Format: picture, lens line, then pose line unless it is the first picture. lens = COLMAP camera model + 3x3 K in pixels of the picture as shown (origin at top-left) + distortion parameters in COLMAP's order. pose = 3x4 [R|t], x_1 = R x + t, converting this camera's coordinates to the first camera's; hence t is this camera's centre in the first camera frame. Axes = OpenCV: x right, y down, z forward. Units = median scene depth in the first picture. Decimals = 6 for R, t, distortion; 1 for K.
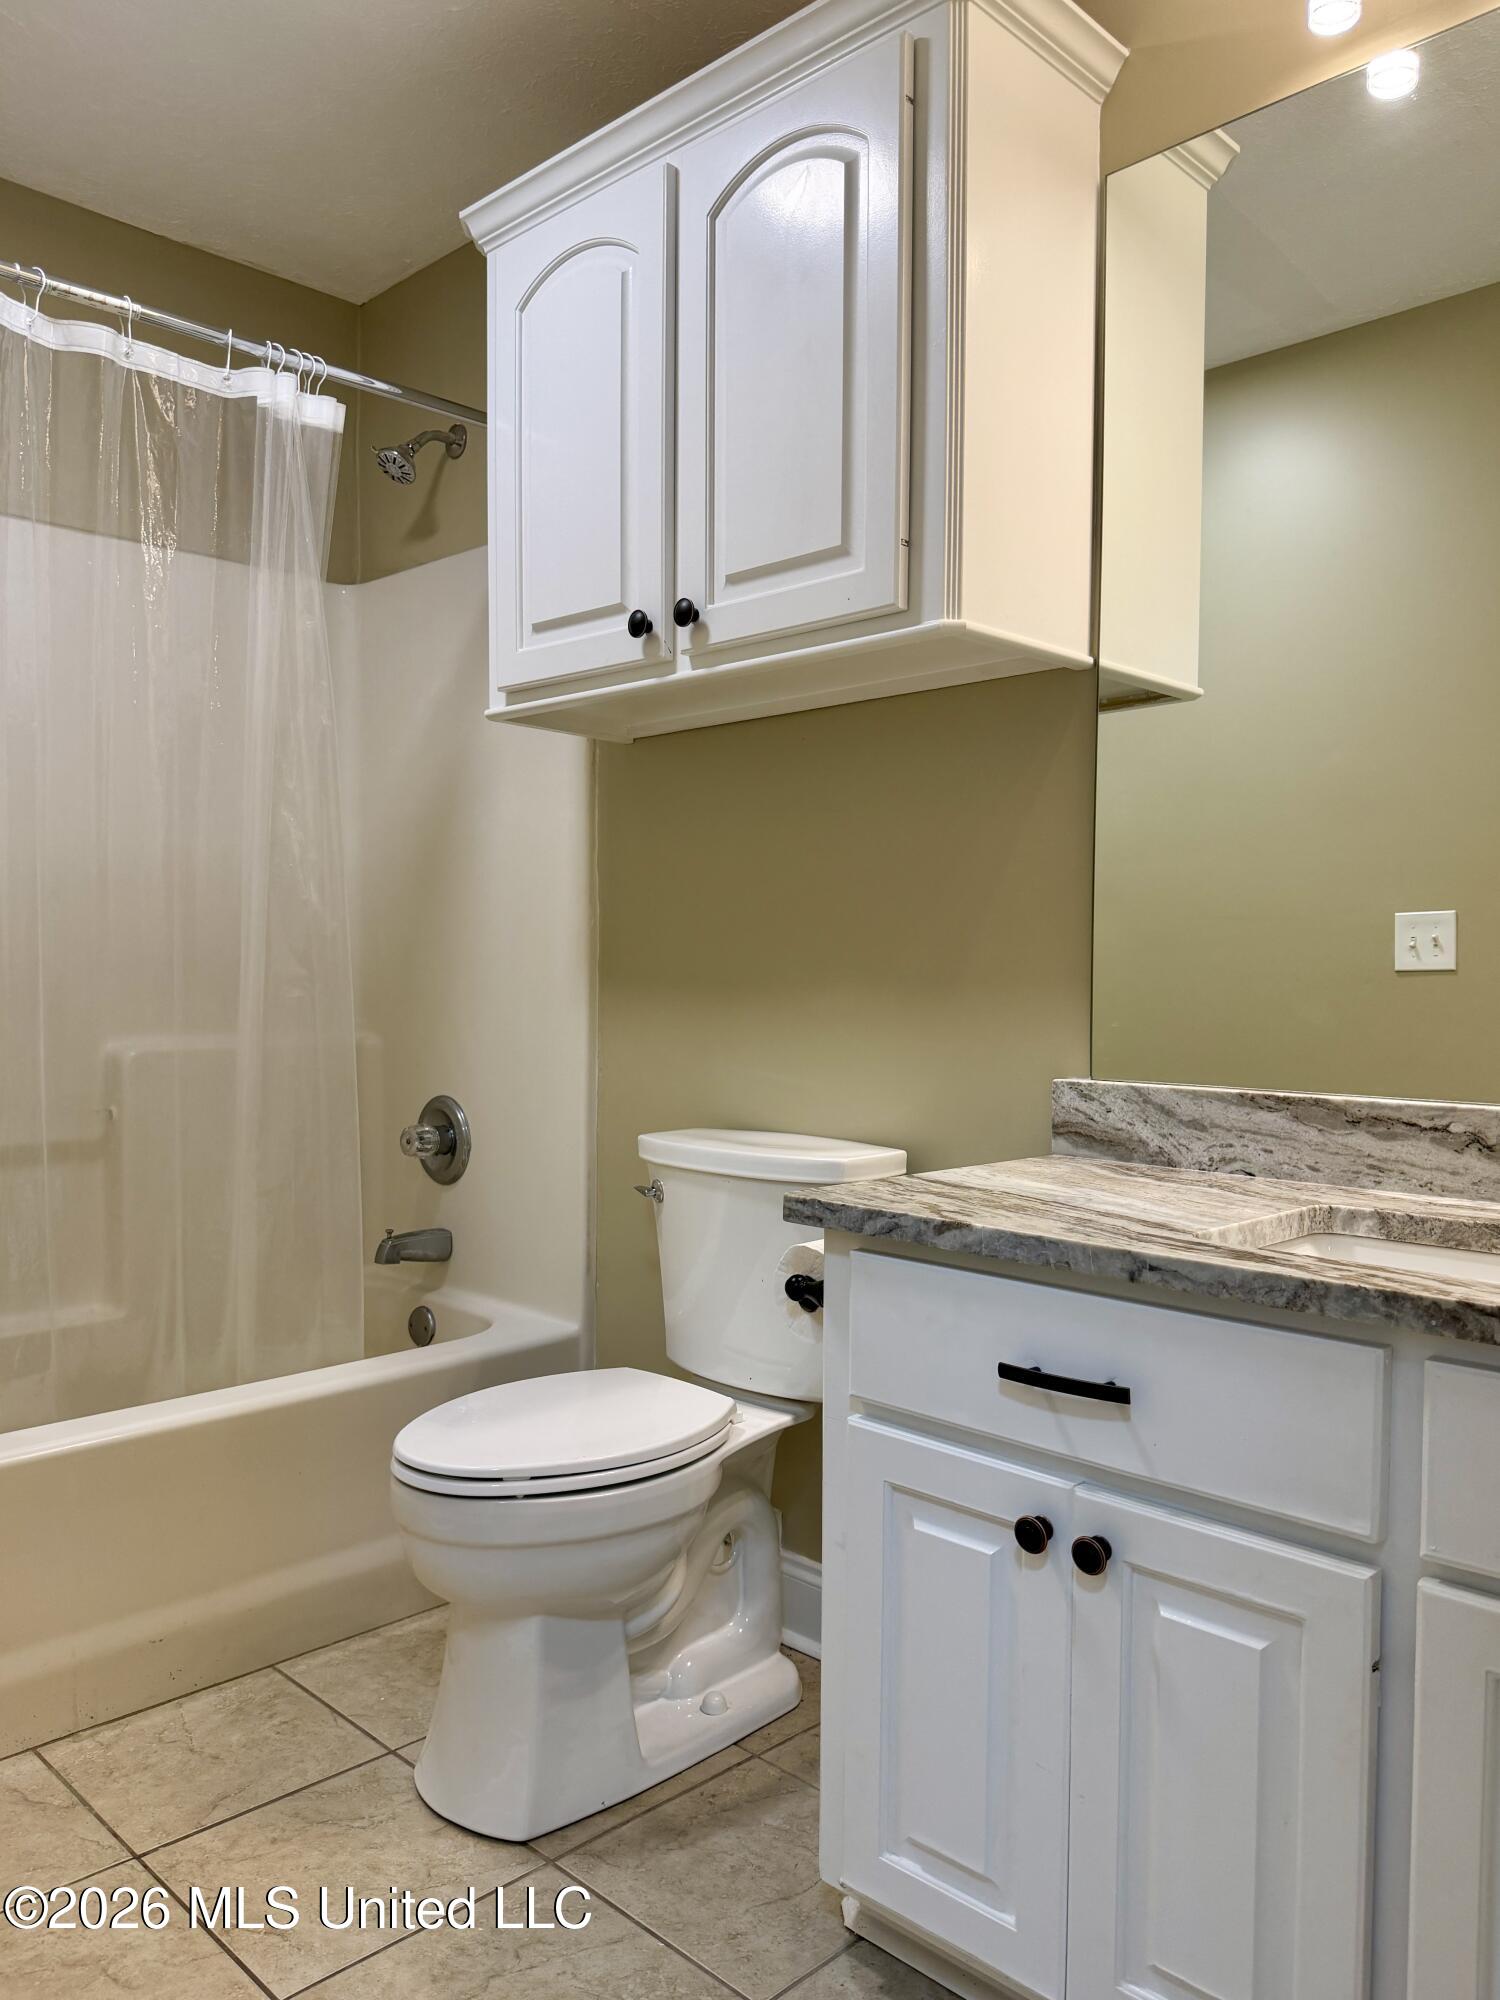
lens RADIAL K [[1485.1, 0, 740.2], [0, 1485.1, 1032.1], [0, 0, 1]] dist [0.092017, -0.142440]
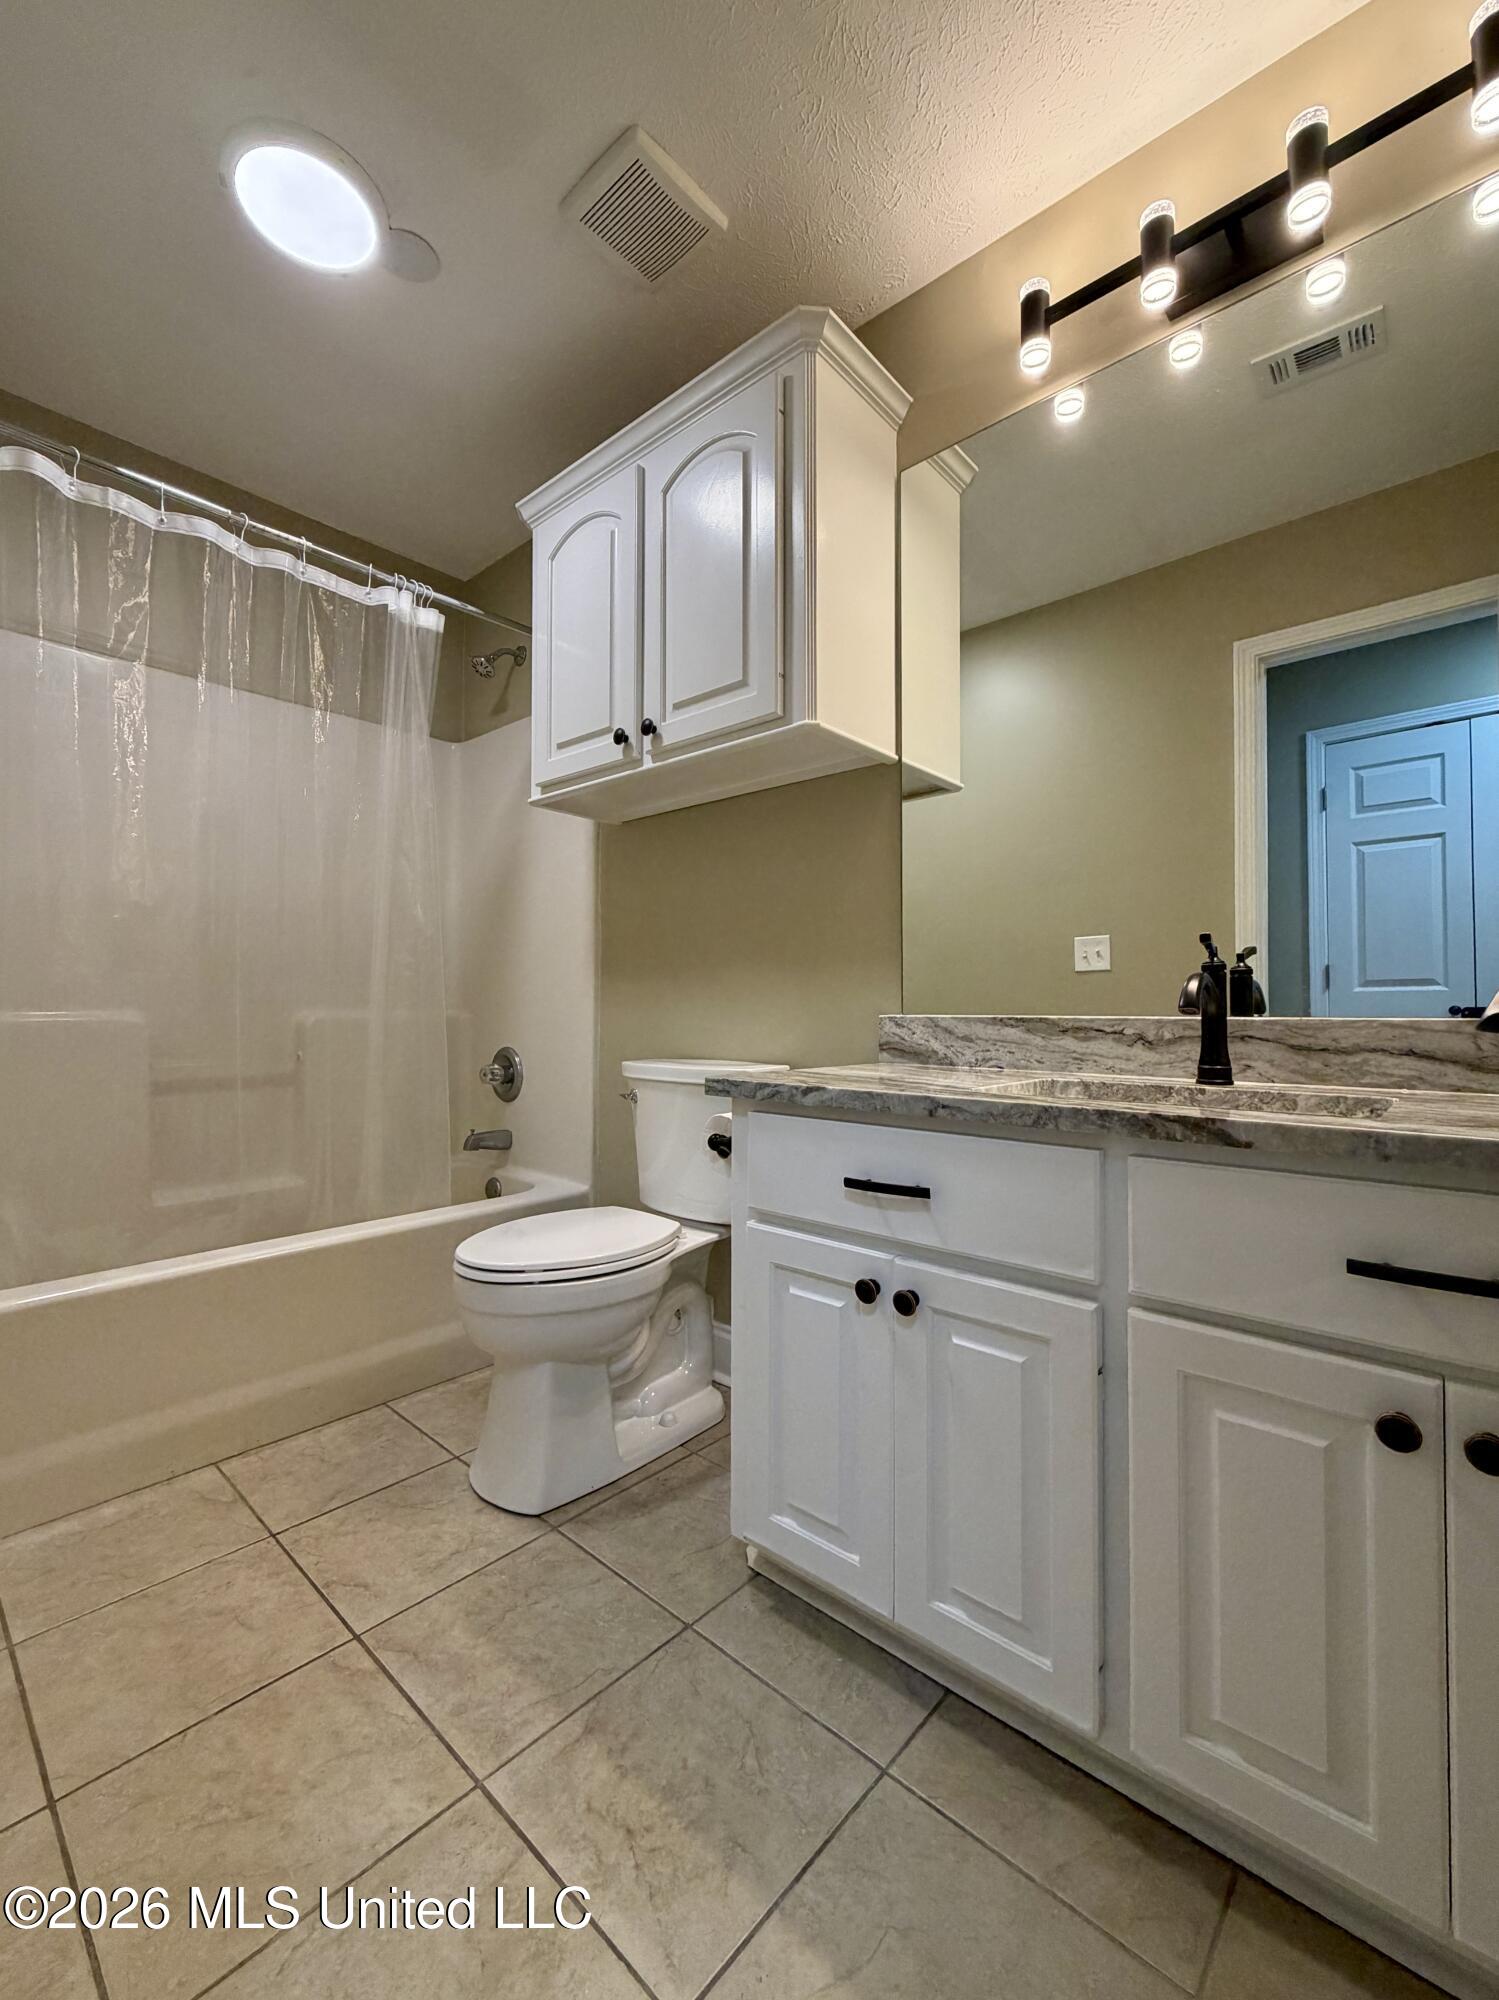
lens RADIAL K [[830.0, 0, 749.5], [0, 830.0, 1000.0], [0, 0, 1]] dist [0.000211, 0.000306]
pose [[0.998724, -0.003523, 0.050381, 0.026751], [0.006413, 0.998336, -0.057313, 0.065624], [-0.050095, 0.057563, 0.997084, 0.120241]]
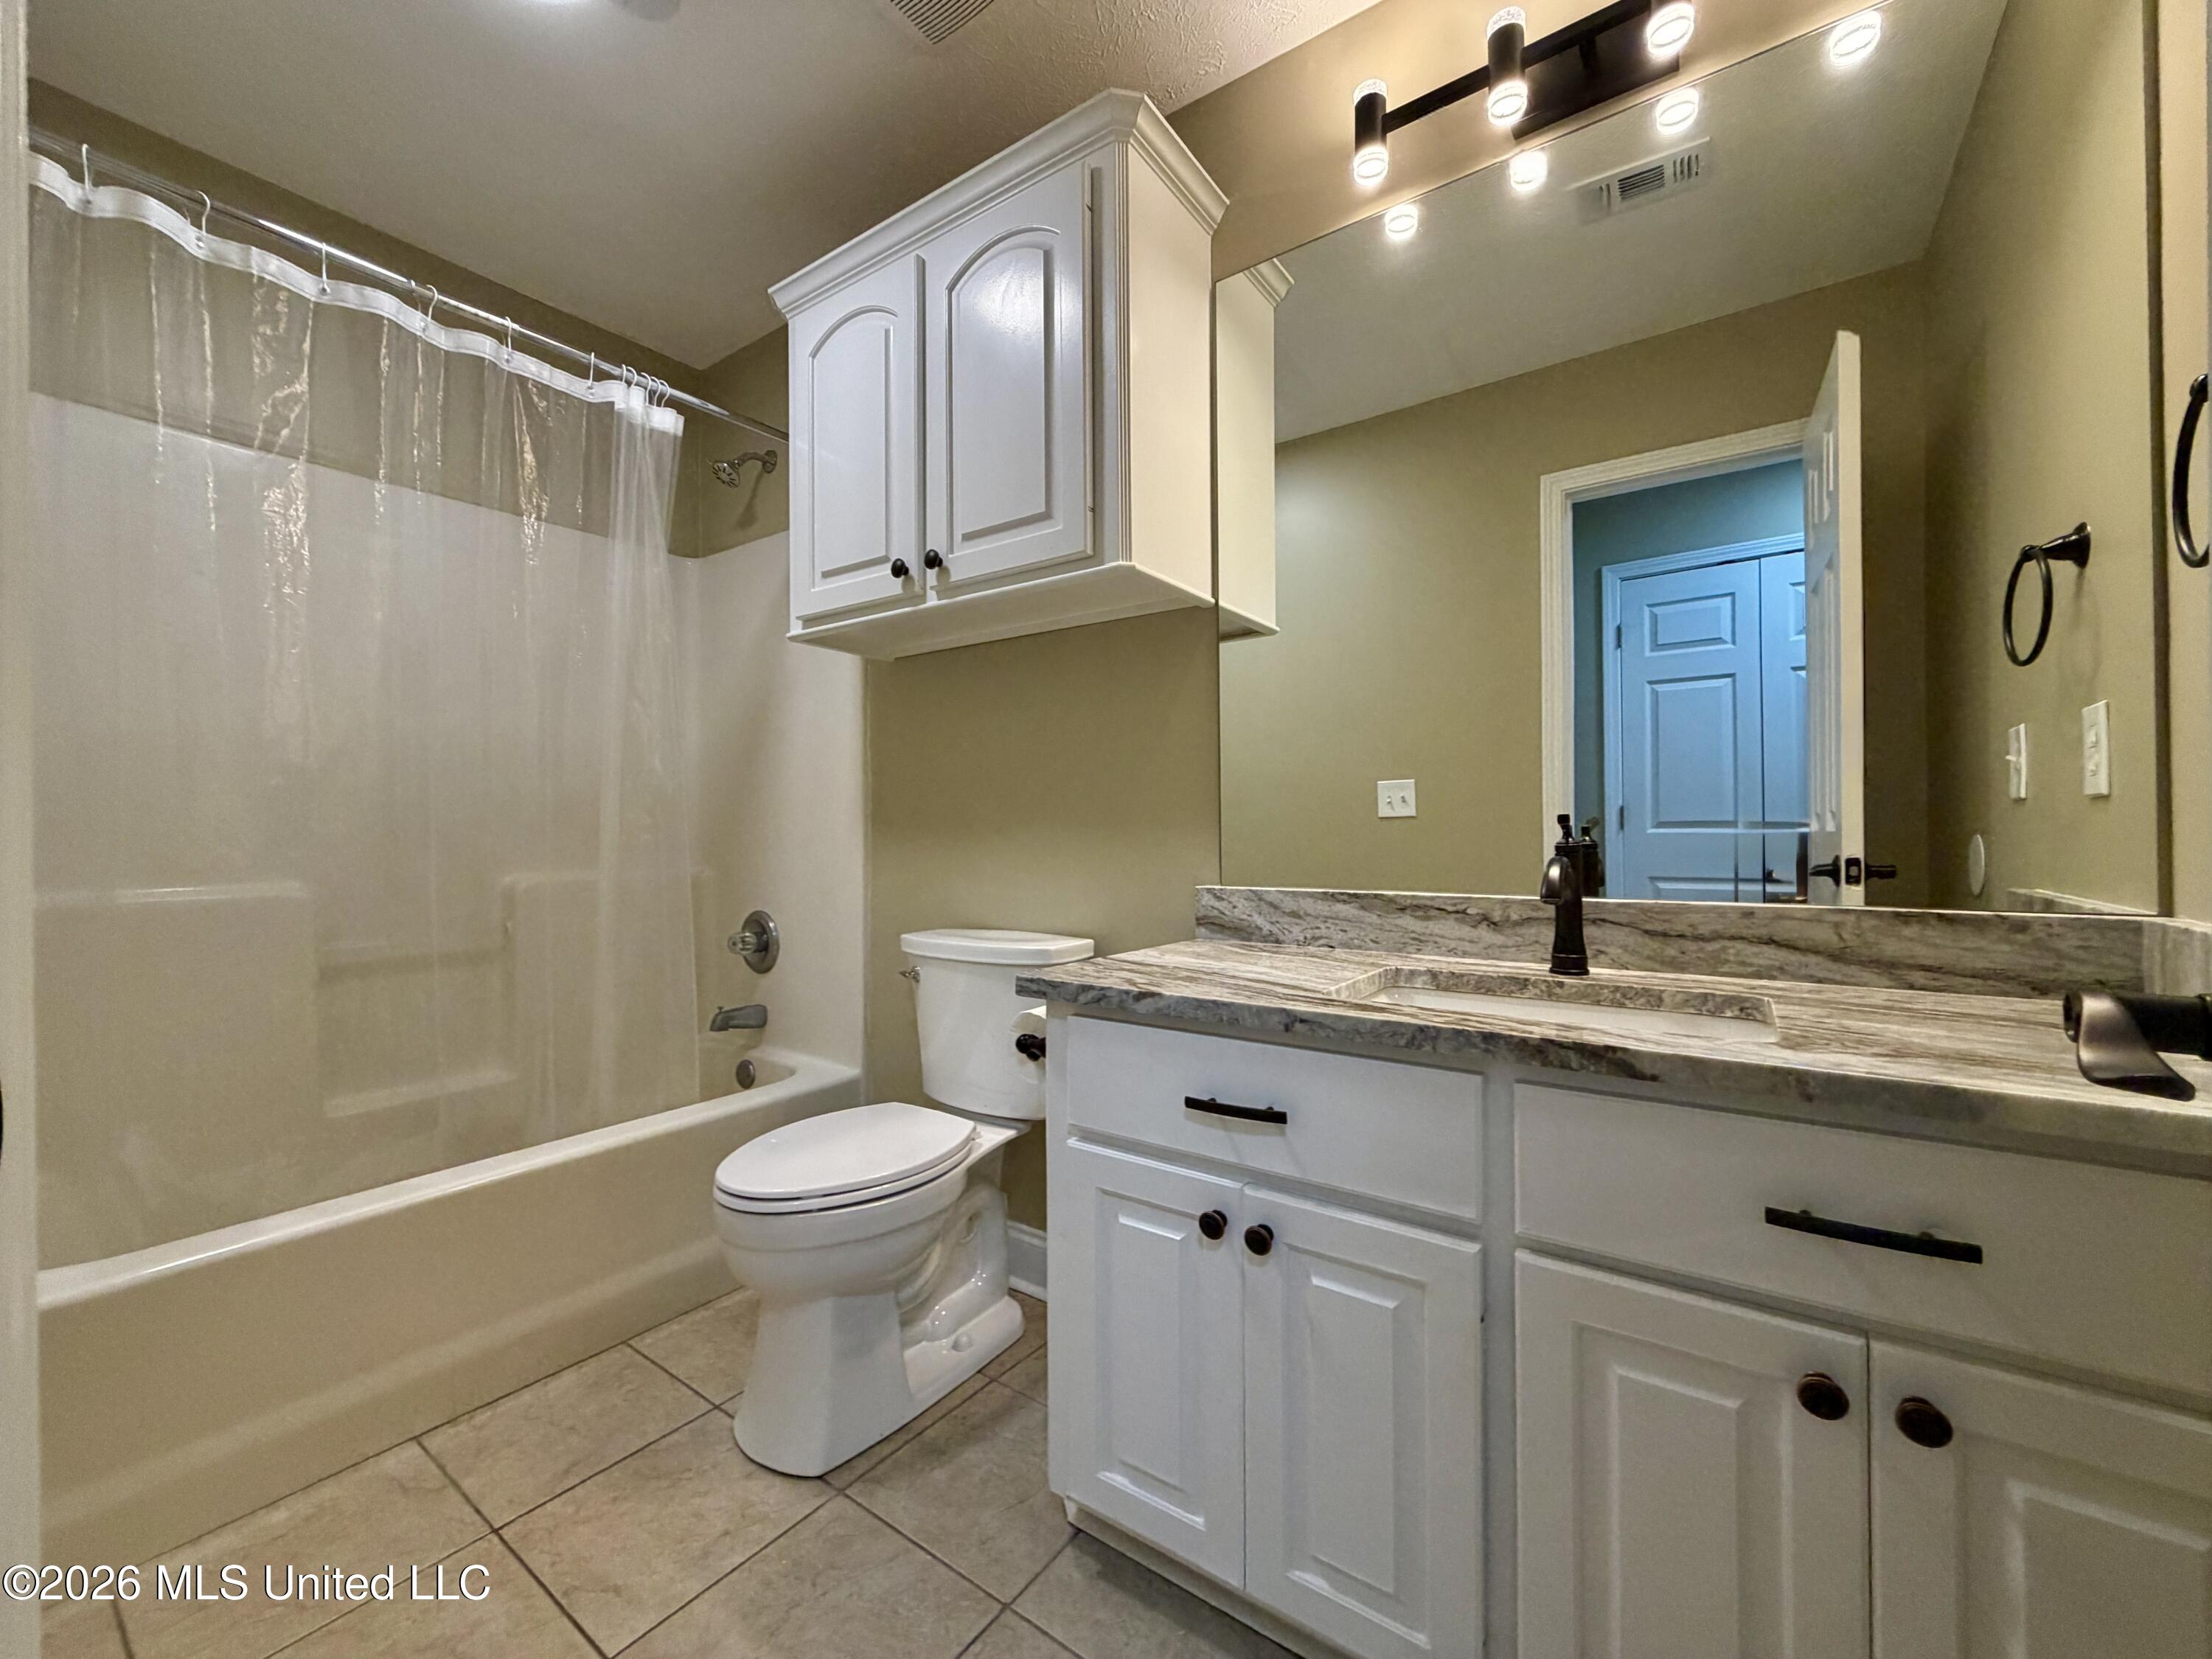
lens RADIAL K [[883.8, 0, 1100.1], [0, 883.8, 832.0], [0, 0, 1]] dist [-0.000682, 0.000401]
pose [[0.987424, -0.012313, 0.157615, -0.016054], [0.019083, 0.998956, -0.041509, 0.013085], [-0.156940, 0.043994, 0.986628, 0.167549]]
